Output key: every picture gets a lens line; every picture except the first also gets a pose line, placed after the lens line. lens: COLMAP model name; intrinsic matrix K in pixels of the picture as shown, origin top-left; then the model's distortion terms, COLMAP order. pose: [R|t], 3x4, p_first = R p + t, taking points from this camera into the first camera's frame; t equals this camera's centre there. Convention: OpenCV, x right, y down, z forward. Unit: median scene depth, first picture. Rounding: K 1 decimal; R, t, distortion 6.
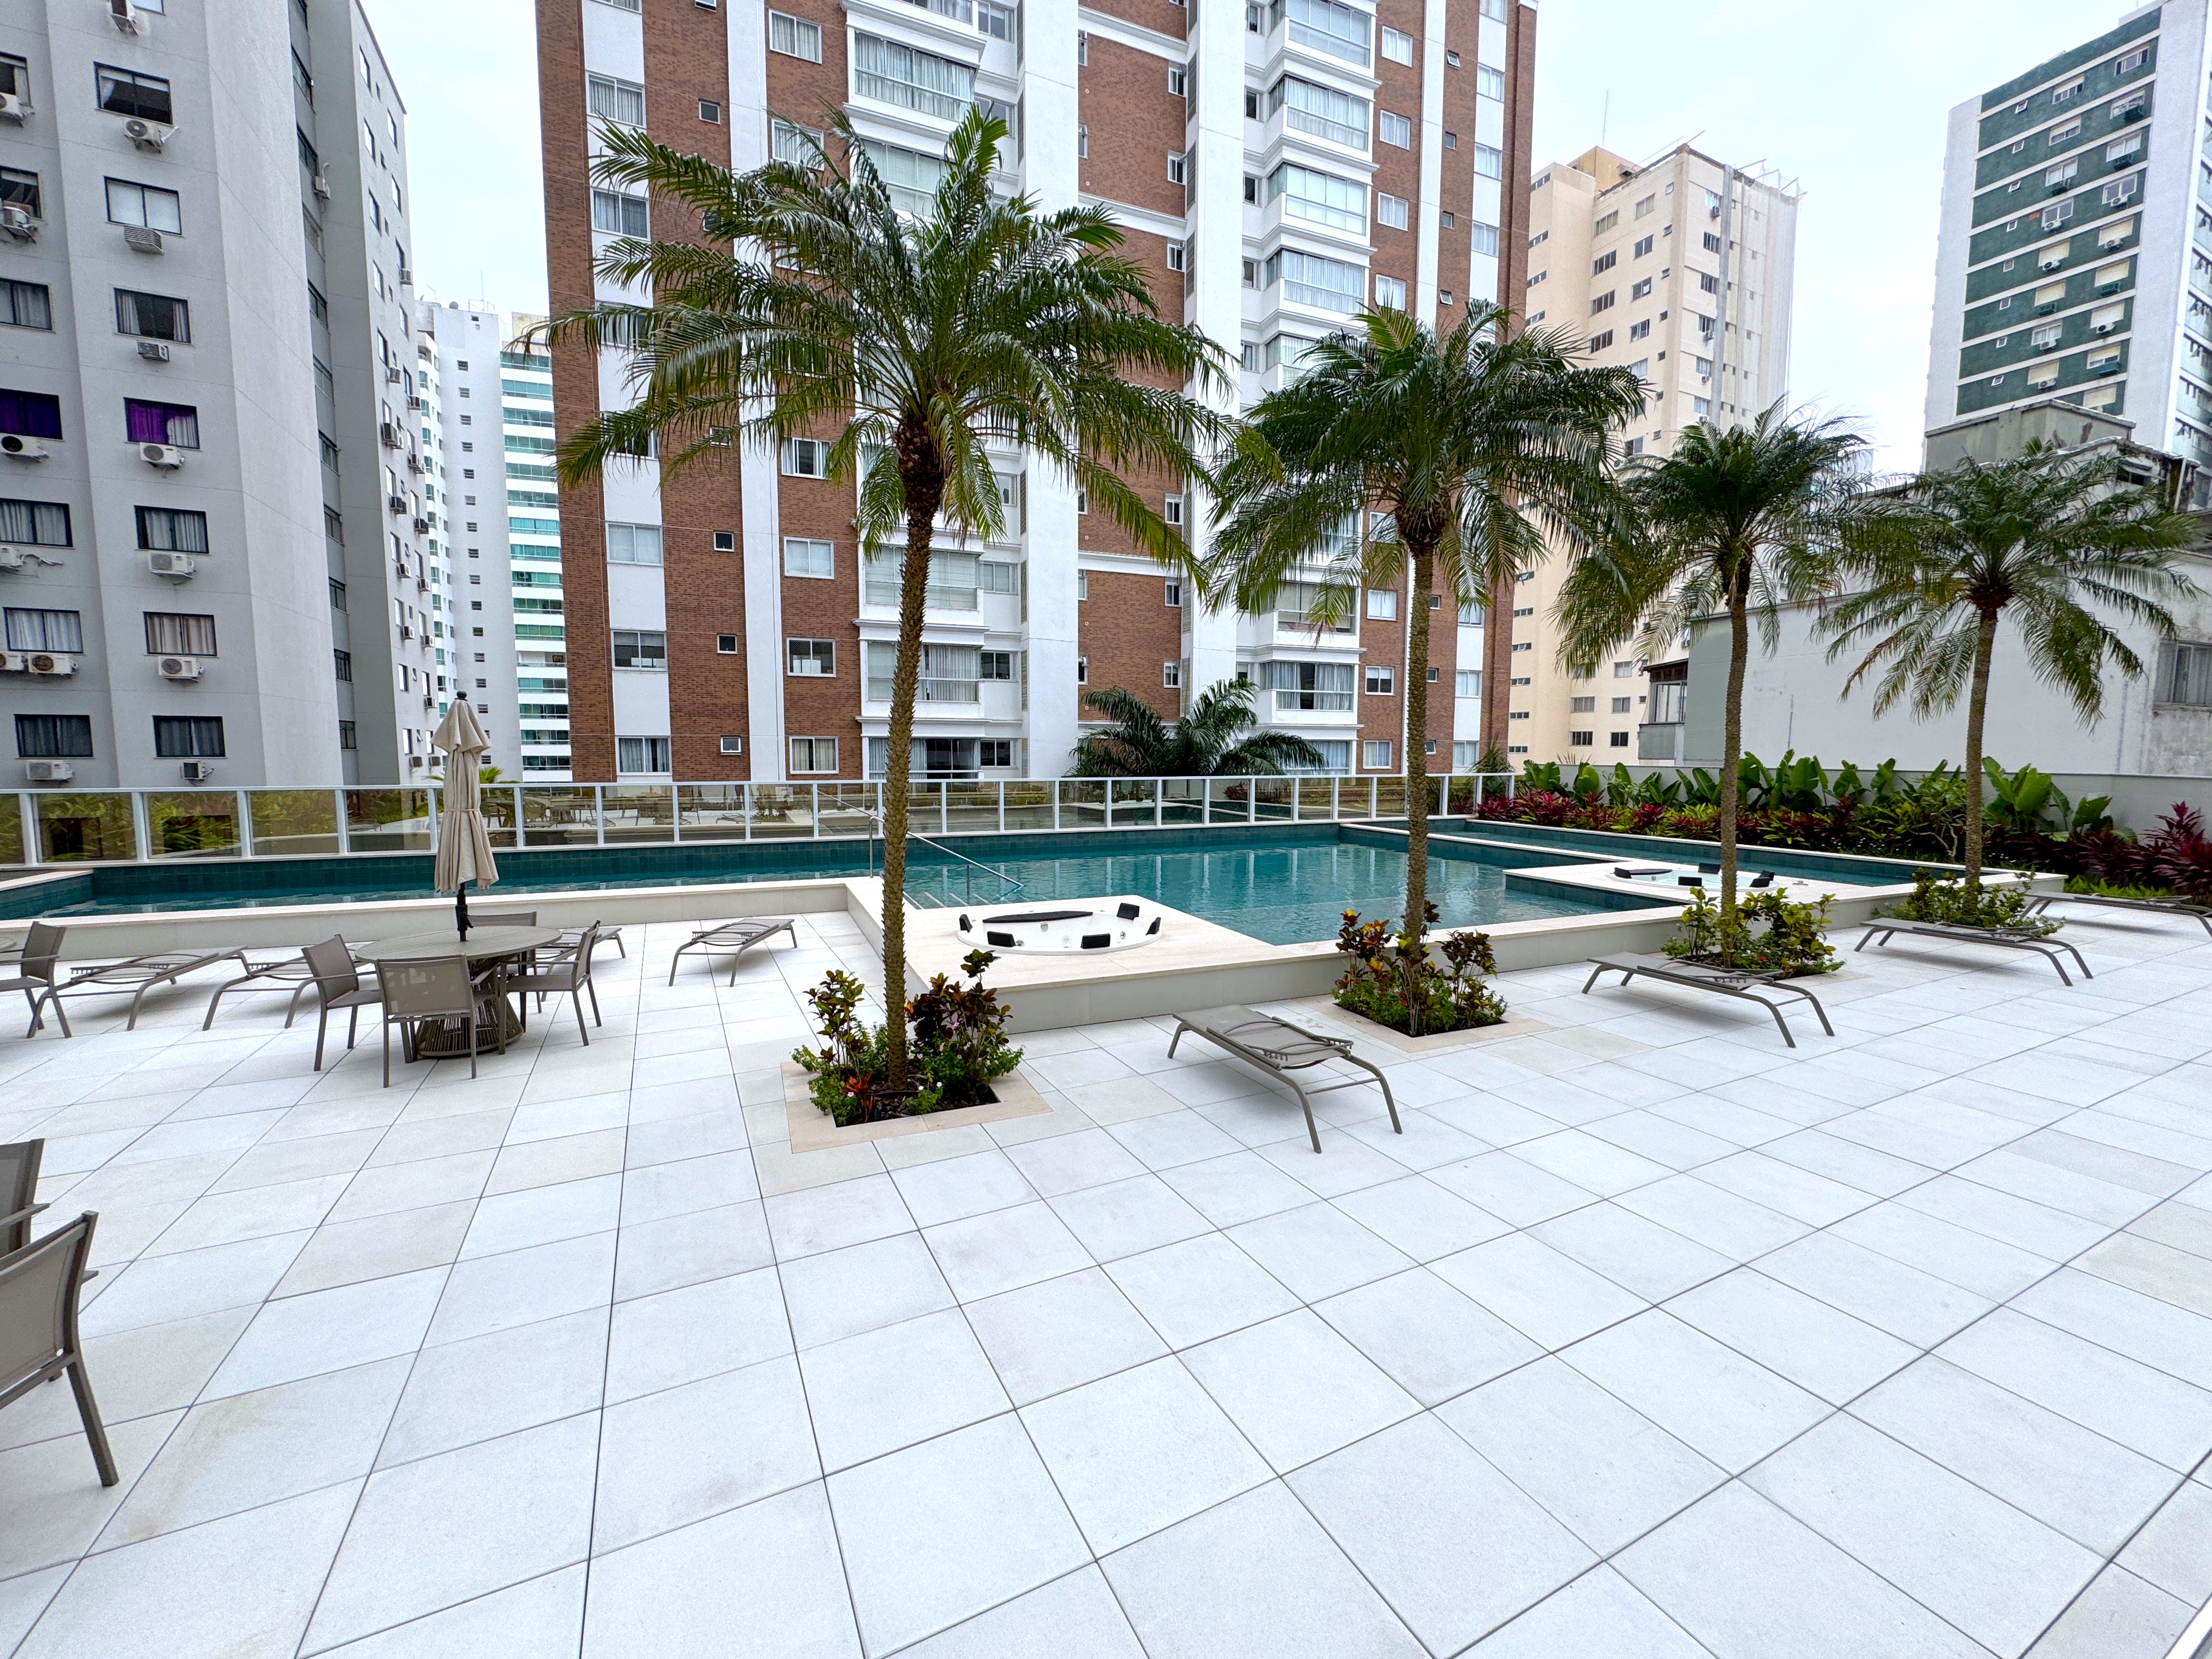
lens RADIAL K [[881.5, 0, 1103.6], [0, 881.5, 827.6], [0, 0, 1]] dist [-0.003809, 0.000357]
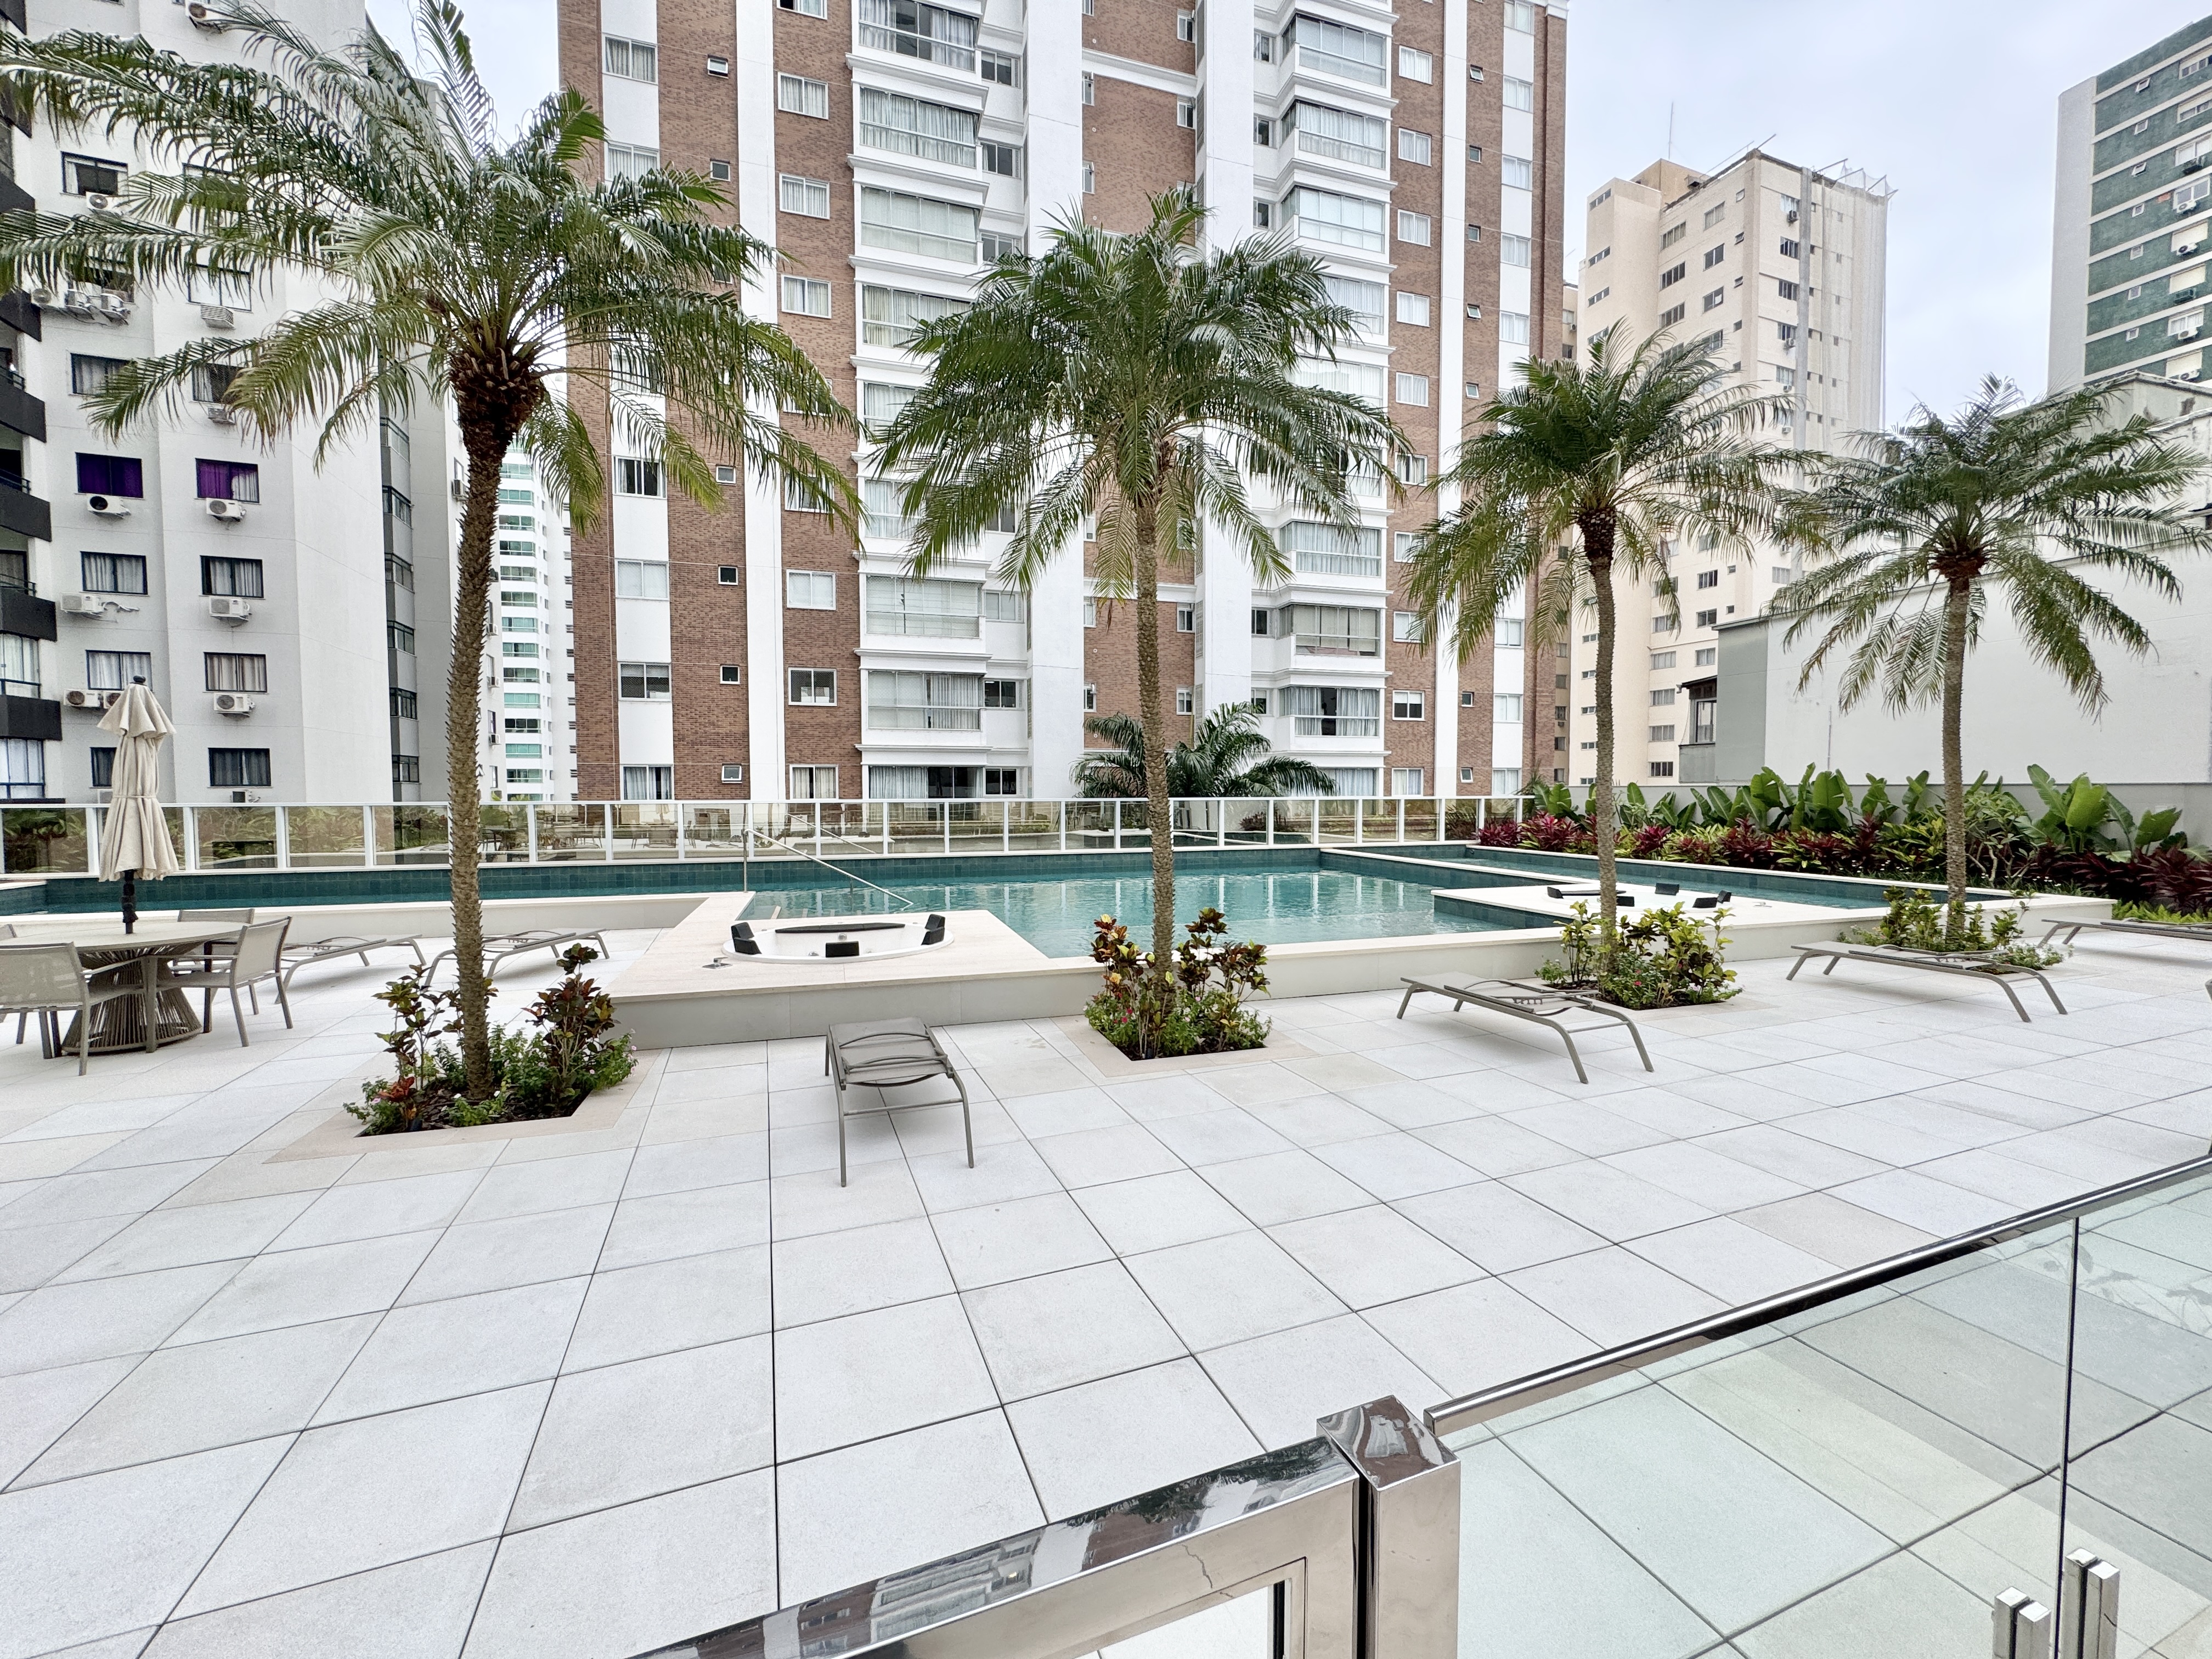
lens RADIAL K [[881.5, 0, 1103.6], [0, 881.5, 827.6], [0, 0, 1]] dist [-0.003809, 0.000357]
pose [[0.995645, -0.000418, -0.093228, 0.095689], [-0.003702, 0.999024, -0.044023, 0.011715], [0.093155, 0.044177, 0.994671, 0.031793]]
